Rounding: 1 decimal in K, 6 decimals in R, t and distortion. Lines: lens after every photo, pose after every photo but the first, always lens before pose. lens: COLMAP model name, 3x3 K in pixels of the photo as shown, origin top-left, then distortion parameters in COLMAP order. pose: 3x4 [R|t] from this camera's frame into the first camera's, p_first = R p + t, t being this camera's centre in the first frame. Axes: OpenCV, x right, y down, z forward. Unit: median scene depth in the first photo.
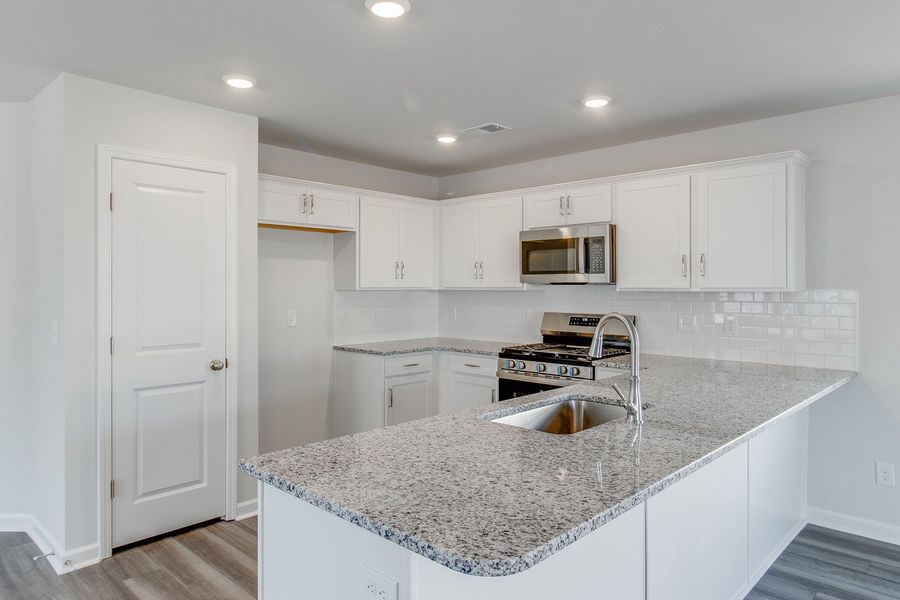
lens RADIAL K [[585.7, 0, 451.2], [0, 585.7, 292.0], [0, 0, 1]] dist [-0.001219, 0.000281]
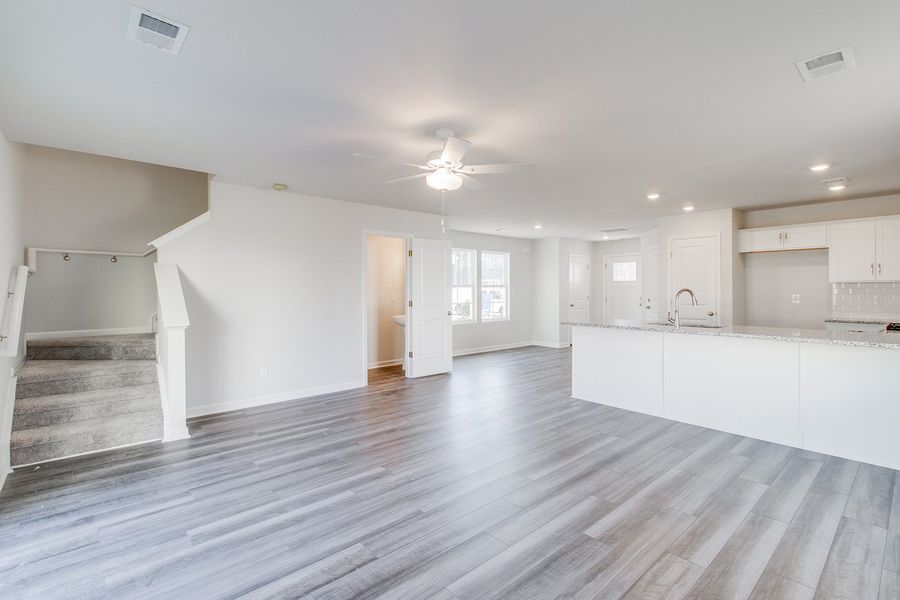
lens RADIAL K [[417.9, 0, 454.3], [0, 417.9, 289.5], [0, 0, 1]] dist [0.000408, 0.000389]
pose [[-0.083088, -0.001078, -0.996542, 1.235618], [-0.005460, 0.999985, -0.000627, 0.024960], [0.996527, 0.005389, -0.083093, 0.046565]]
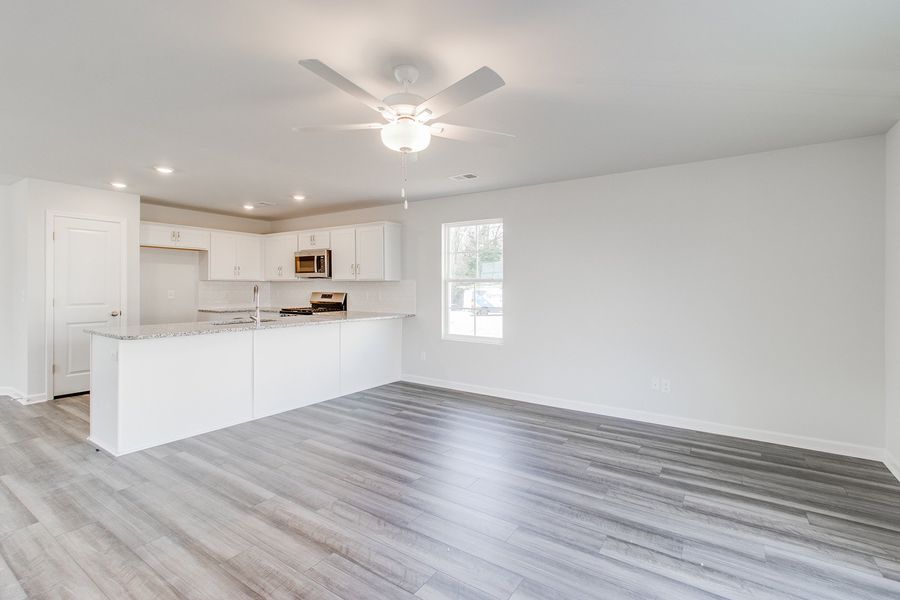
lens RADIAL K [[417.9, 0, 454.3], [0, 417.9, 289.5], [0, 0, 1]] dist [0.000408, 0.000389]
pose [[0.985852, 0.003067, 0.167591, 0.464597], [-0.003022, 0.999995, -0.000525, 0.029155], [-0.167592, 0.000012, 0.985856, -0.578852]]
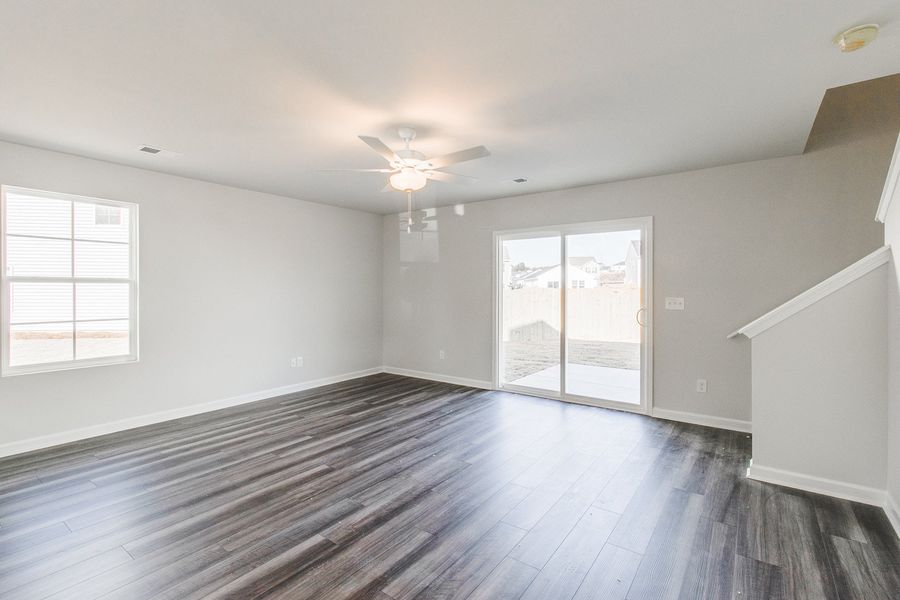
lens RADIAL K [[417.9, 0, 454.3], [0, 417.9, 289.5], [0, 0, 1]] dist [0.000408, 0.000389]
pose [[-0.129276, -0.002237, 0.991606, -0.253815], [0.007513, 0.999967, 0.003235, 0.023205], [-0.991580, 0.007868, -0.129255, -0.017163]]
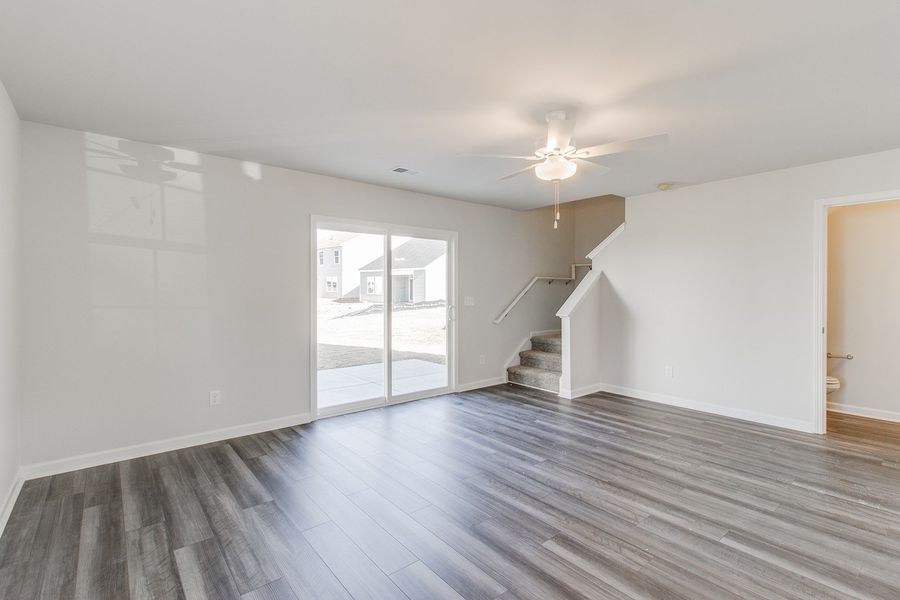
lens RADIAL K [[417.9, 0, 454.3], [0, 417.9, 289.5], [0, 0, 1]] dist [0.000408, 0.000389]
pose [[-0.992926, -0.001705, 0.118719, 0.577223], [-0.001032, 0.999983, 0.005731, 0.019813], [-0.118726, 0.005568, -0.992911, 0.653697]]
